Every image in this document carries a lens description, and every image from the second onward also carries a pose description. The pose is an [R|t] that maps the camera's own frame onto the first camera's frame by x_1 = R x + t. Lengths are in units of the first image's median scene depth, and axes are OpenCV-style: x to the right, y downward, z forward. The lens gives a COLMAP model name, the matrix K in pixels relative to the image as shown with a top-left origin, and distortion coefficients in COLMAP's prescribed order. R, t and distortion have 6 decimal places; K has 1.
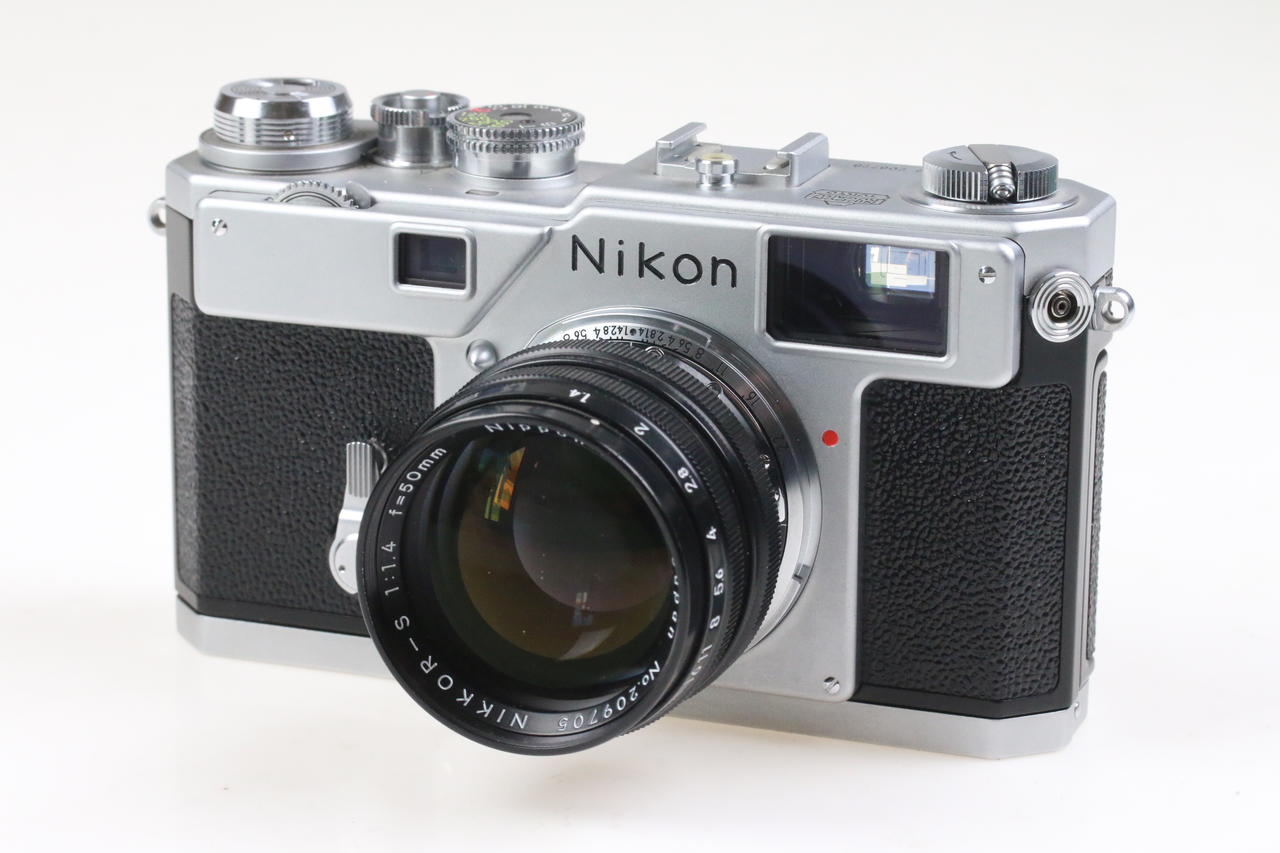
lens RADIAL K [[3940.4, 0, 640.0], [0, 3940.4, 426.5], [0, 0, 1]] dist [-0.049017, 0.580770]
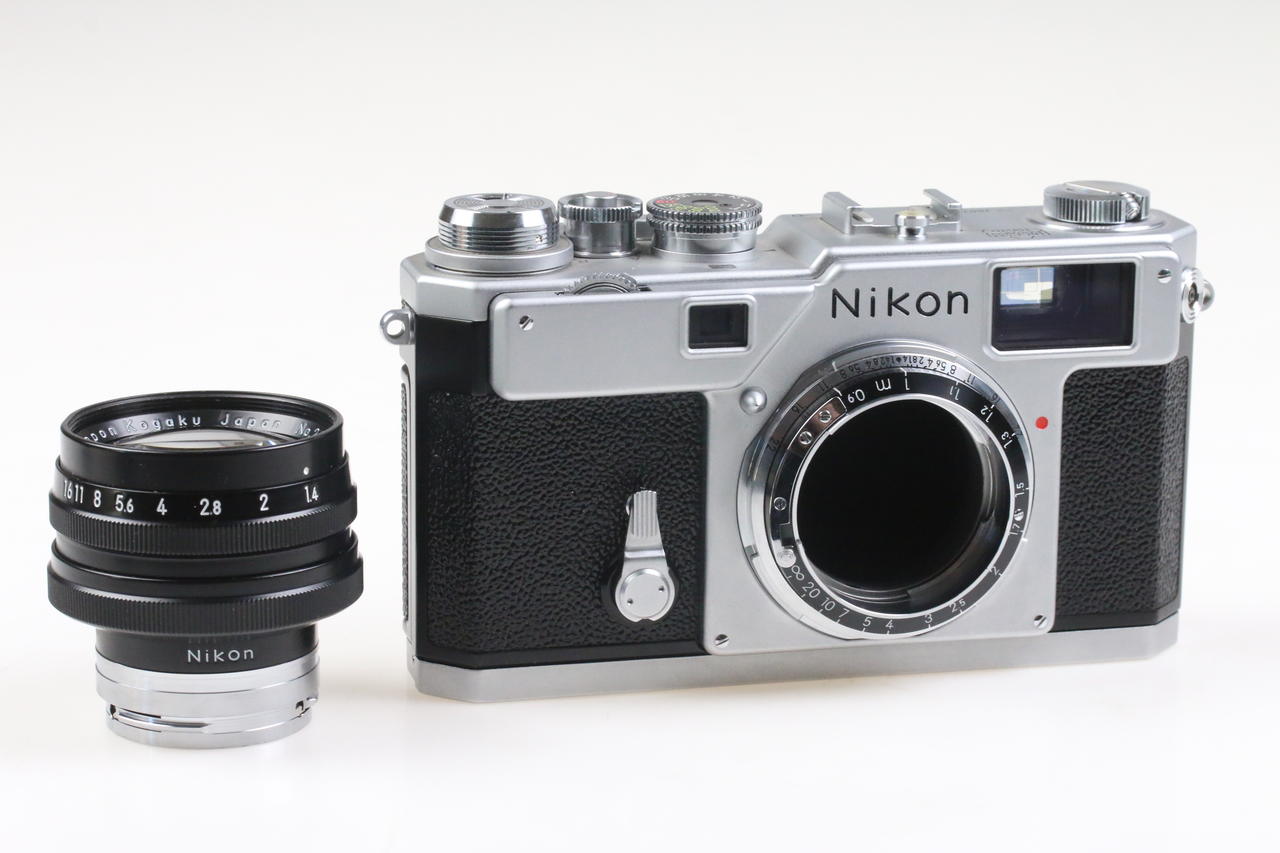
lens RADIAL K [[3940.4, 0, 640.0], [0, 3940.4, 426.5], [0, 0, 1]] dist [-0.049017, 0.580770]
pose [[0.827035, -0.132419, 0.546332, -0.741955], [0.153079, 0.988183, 0.007784, -0.025205], [-0.540907, 0.077195, 0.837532, 0.012380]]
